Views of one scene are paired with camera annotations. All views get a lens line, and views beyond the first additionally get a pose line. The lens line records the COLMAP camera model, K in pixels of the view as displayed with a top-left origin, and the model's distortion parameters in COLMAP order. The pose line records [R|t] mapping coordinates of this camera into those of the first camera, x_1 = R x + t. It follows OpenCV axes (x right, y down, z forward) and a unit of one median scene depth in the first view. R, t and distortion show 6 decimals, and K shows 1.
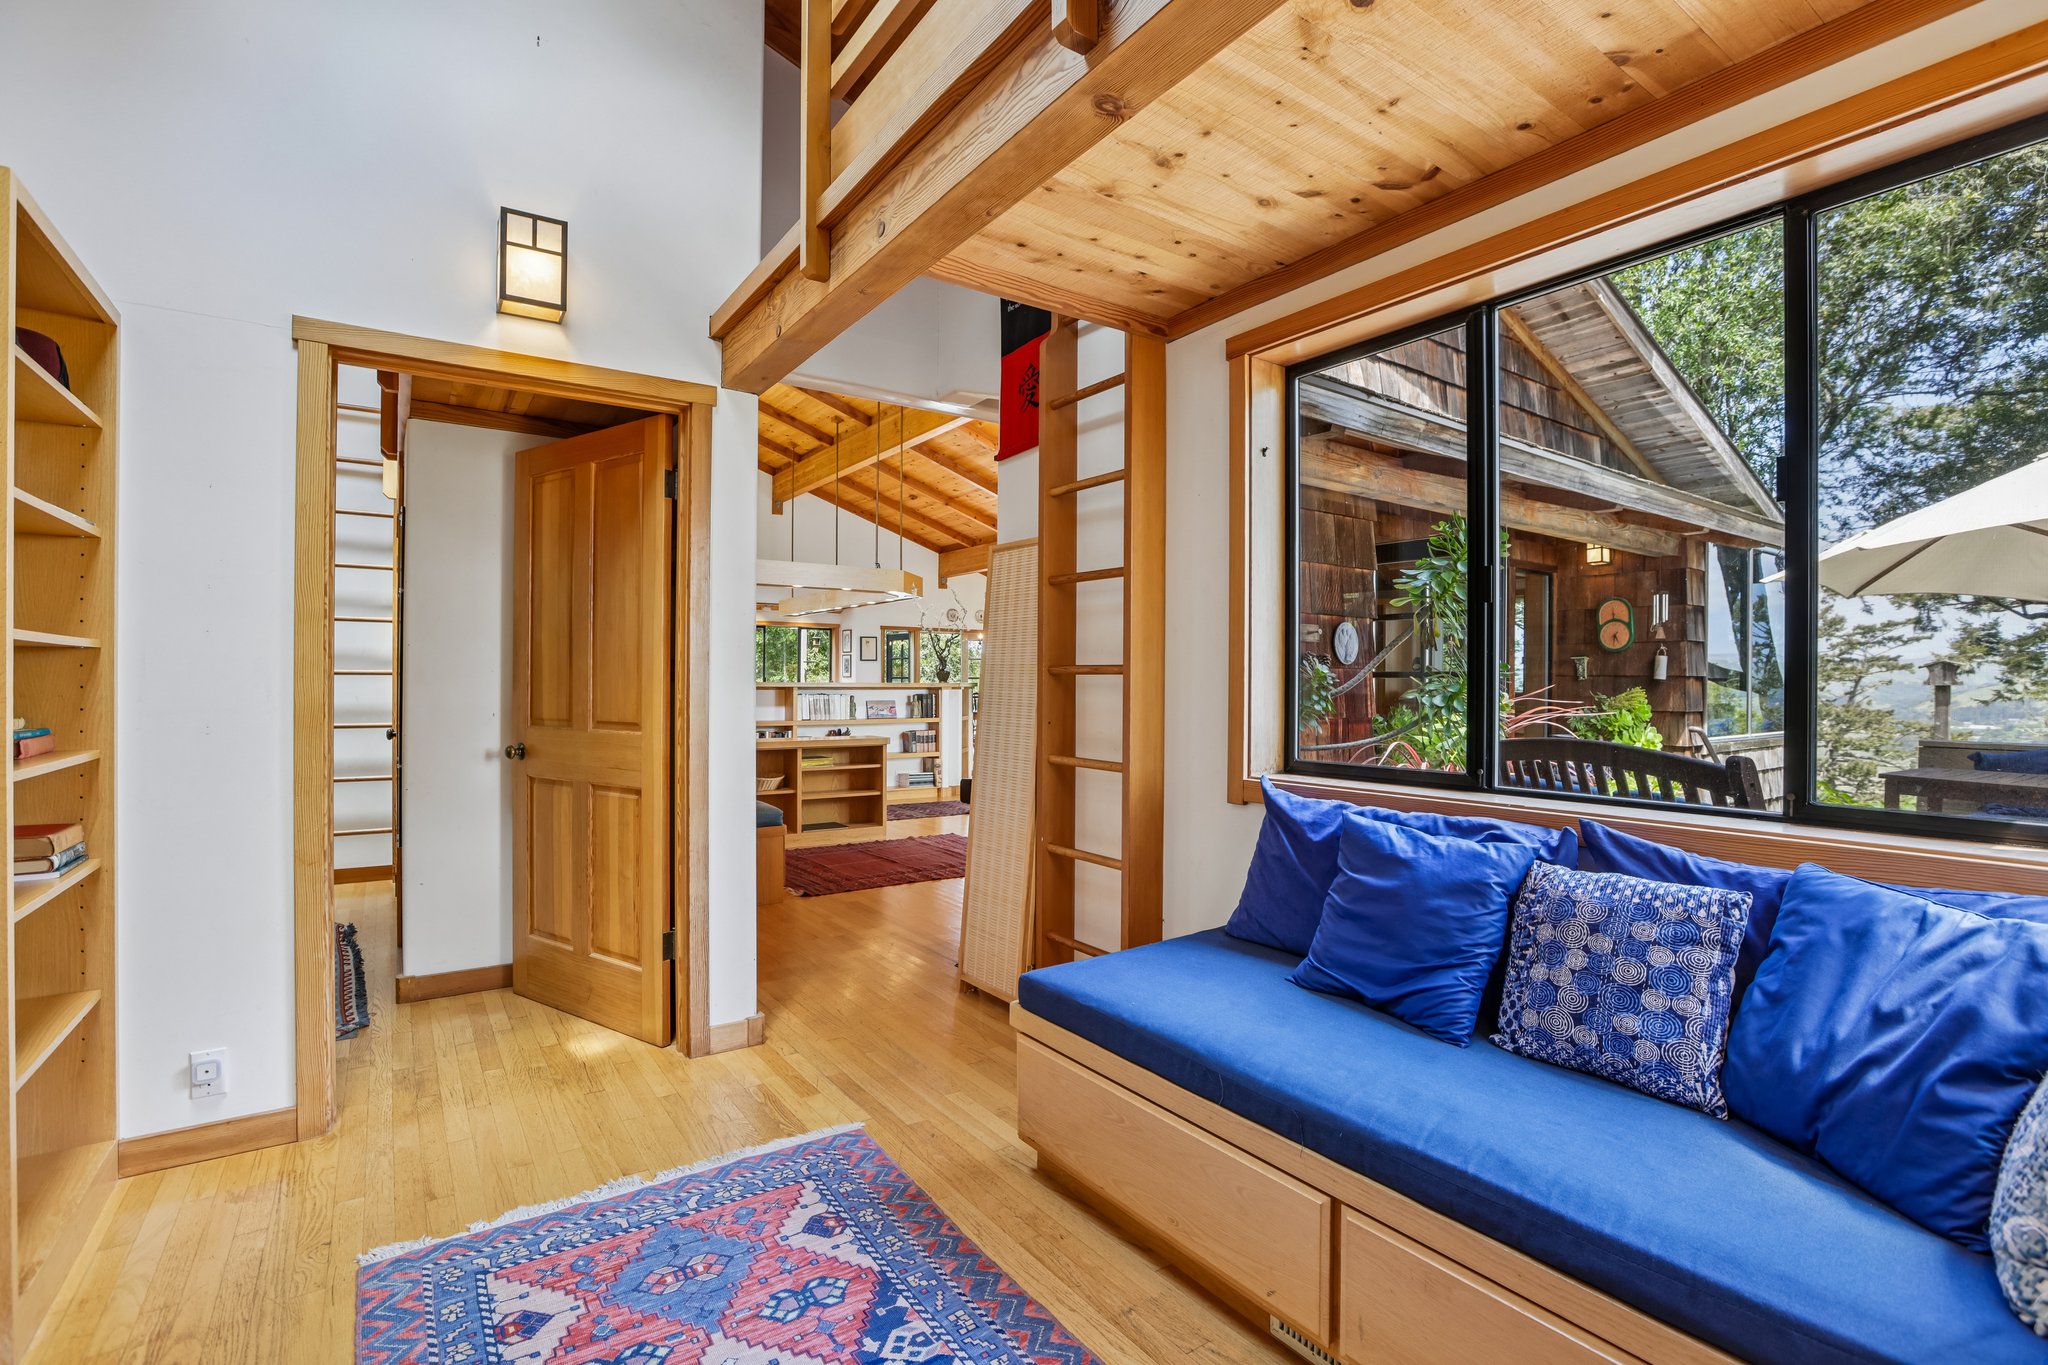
lens RADIAL K [[933.1, 0, 1024.0], [0, 933.1, 682.5], [0, 0, 1]] dist [-0.054024, 0.017932]
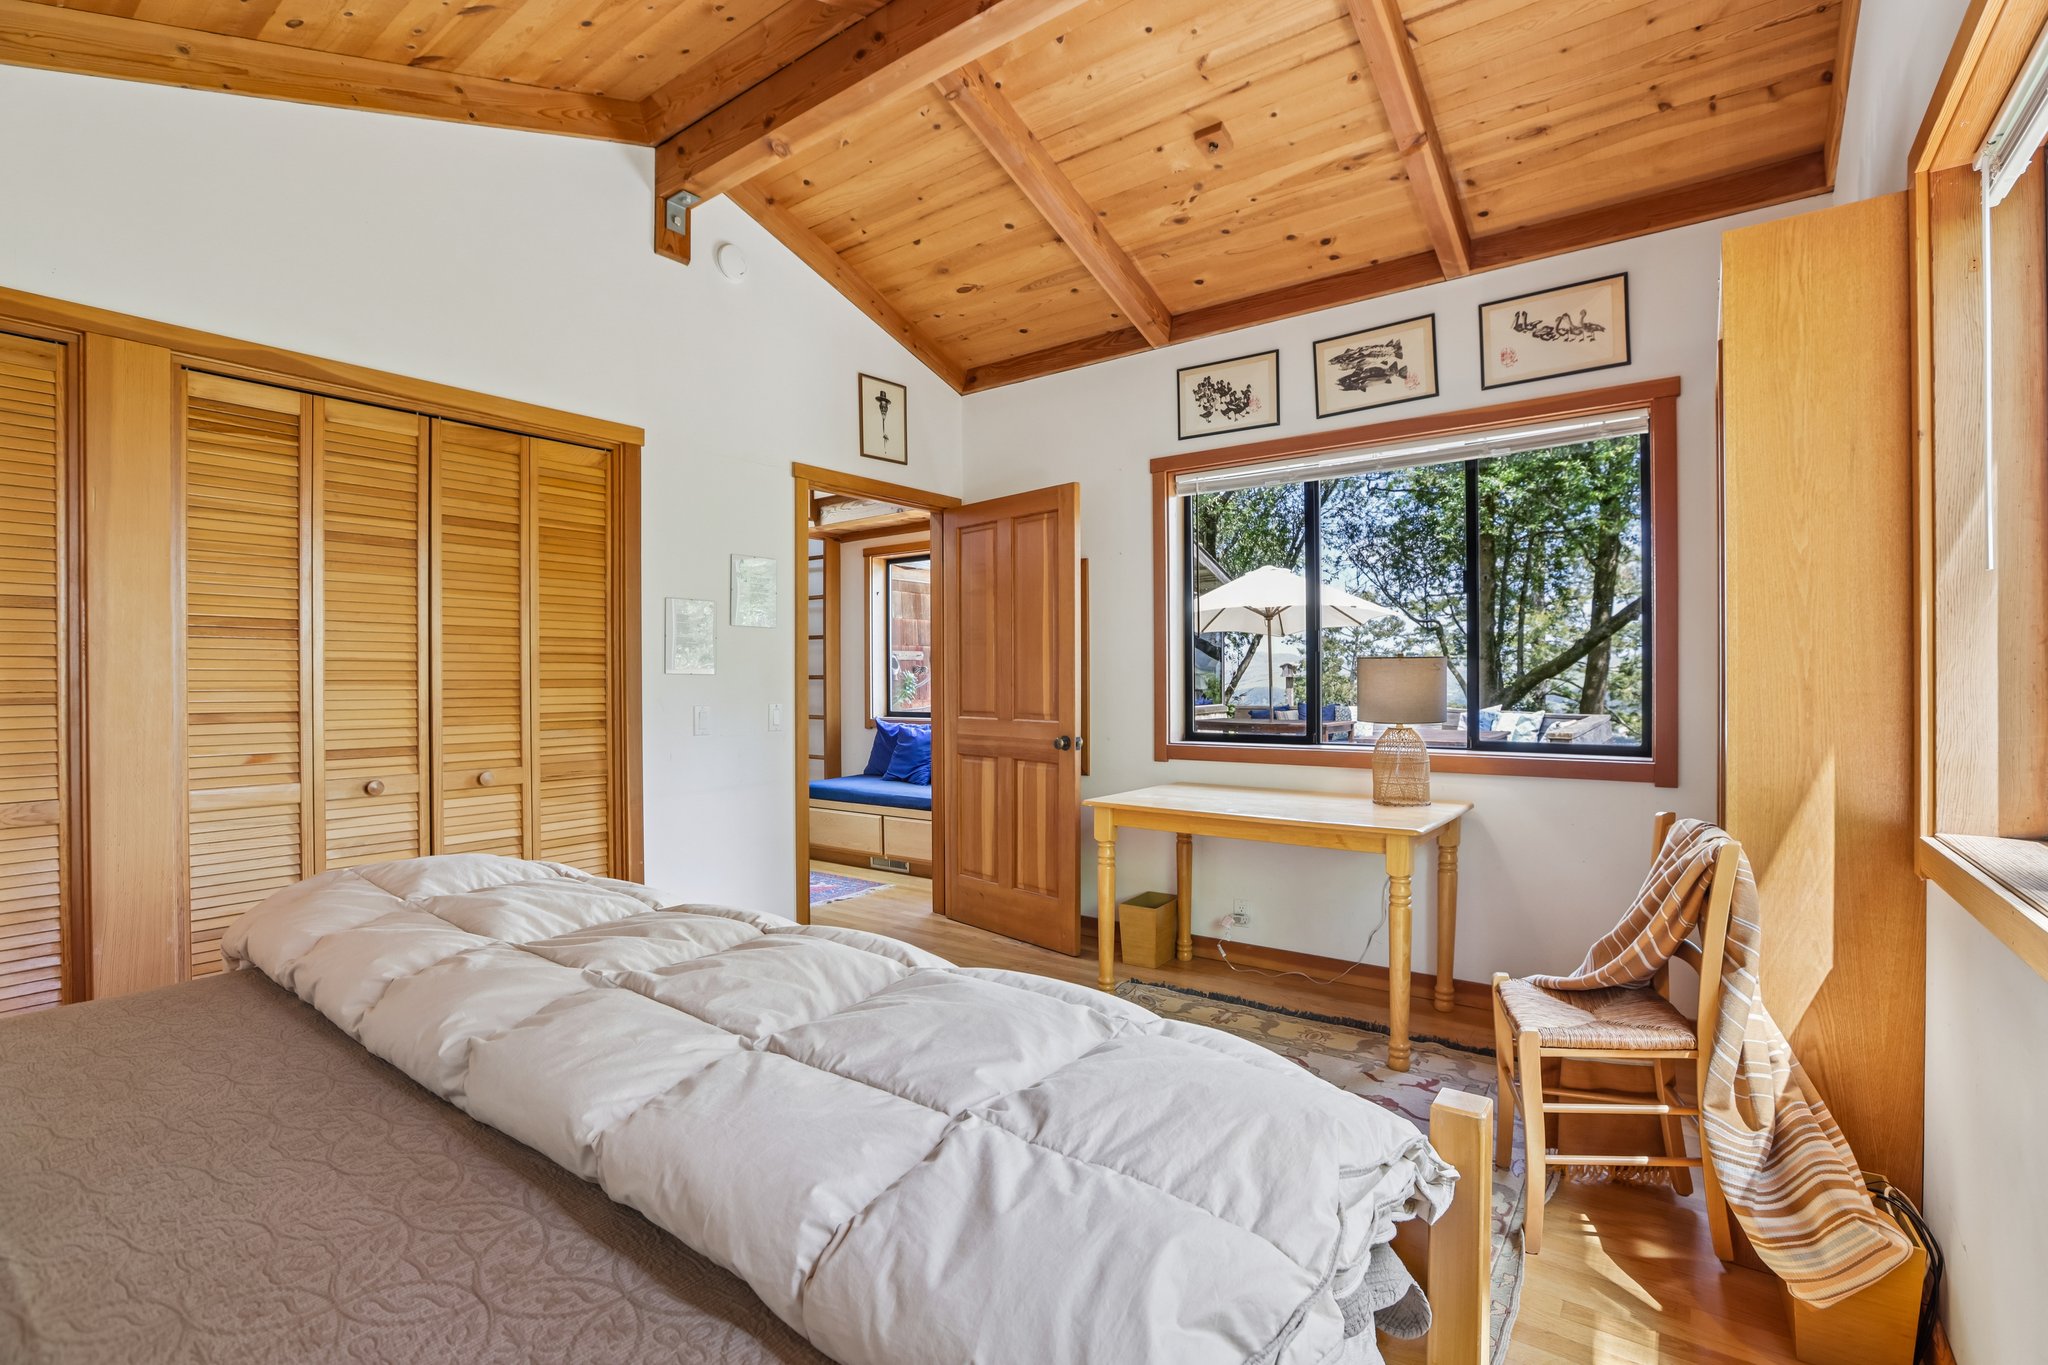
lens RADIAL K [[933.1, 0, 1024.0], [0, 933.1, 682.5], [0, 0, 1]] dist [-0.054024, 0.017932]
pose [[0.944222, -0.010635, 0.329137, -0.222482], [0.008929, 0.999938, 0.006694, -0.013695], [-0.329187, -0.003381, 0.944259, -1.644026]]
